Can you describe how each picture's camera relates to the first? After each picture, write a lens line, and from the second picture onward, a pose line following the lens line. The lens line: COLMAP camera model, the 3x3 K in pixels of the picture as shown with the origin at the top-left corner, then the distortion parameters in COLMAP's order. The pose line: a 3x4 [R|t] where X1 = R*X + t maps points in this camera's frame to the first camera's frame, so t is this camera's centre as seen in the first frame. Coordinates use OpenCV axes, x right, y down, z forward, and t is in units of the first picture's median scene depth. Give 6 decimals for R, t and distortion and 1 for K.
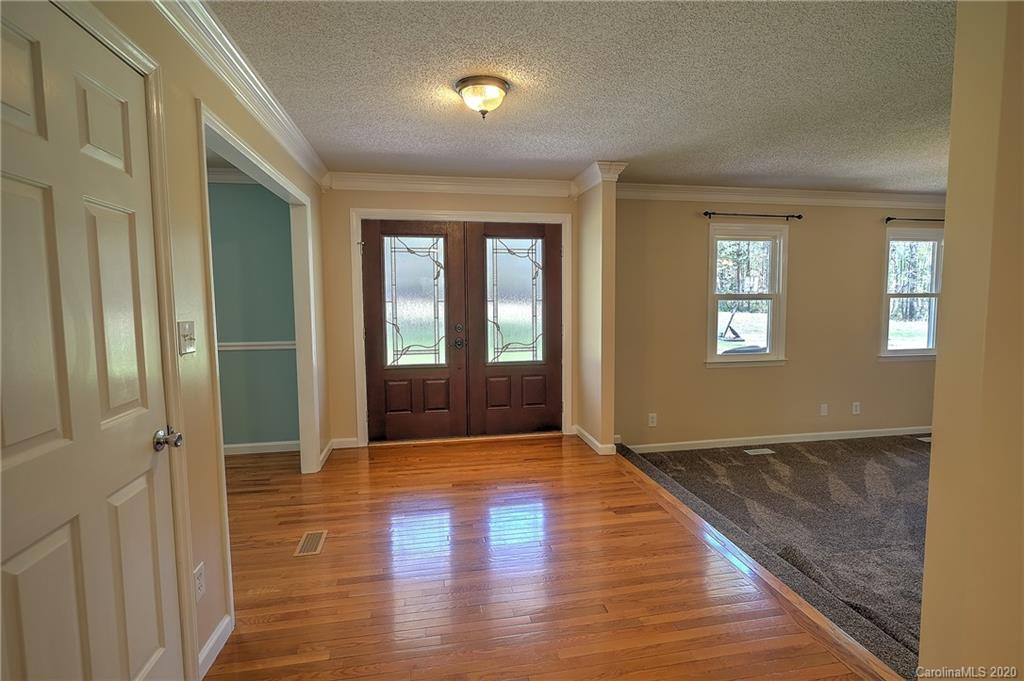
lens RADIAL K [[498.2, 0, 537.7], [0, 498.2, 328.7], [0, 0, 1]] dist [0.035809, -0.000470]
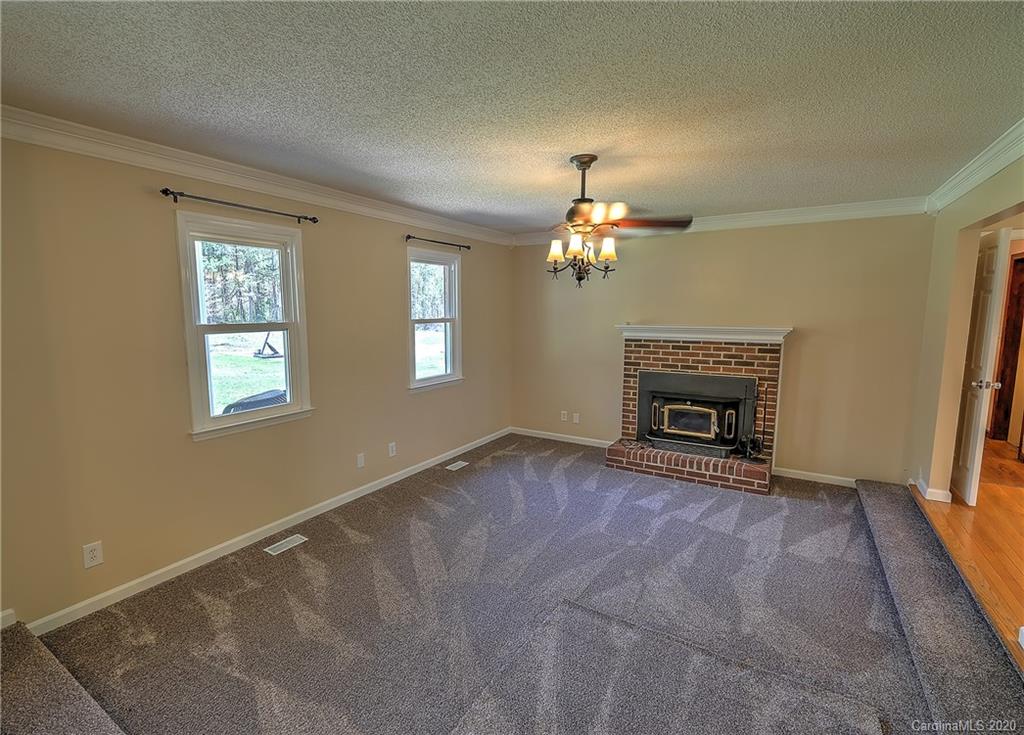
lens RADIAL K [[487.7, 0, 497.5], [0, 487.7, 365.3], [0, 0, 1]] dist [0.003211, -0.000097]
pose [[0.690952, -0.083709, 0.718038, 0.173892], [0.052327, 0.996459, 0.065815, -0.040748], [-0.721004, -0.007902, 0.692886, 0.308321]]
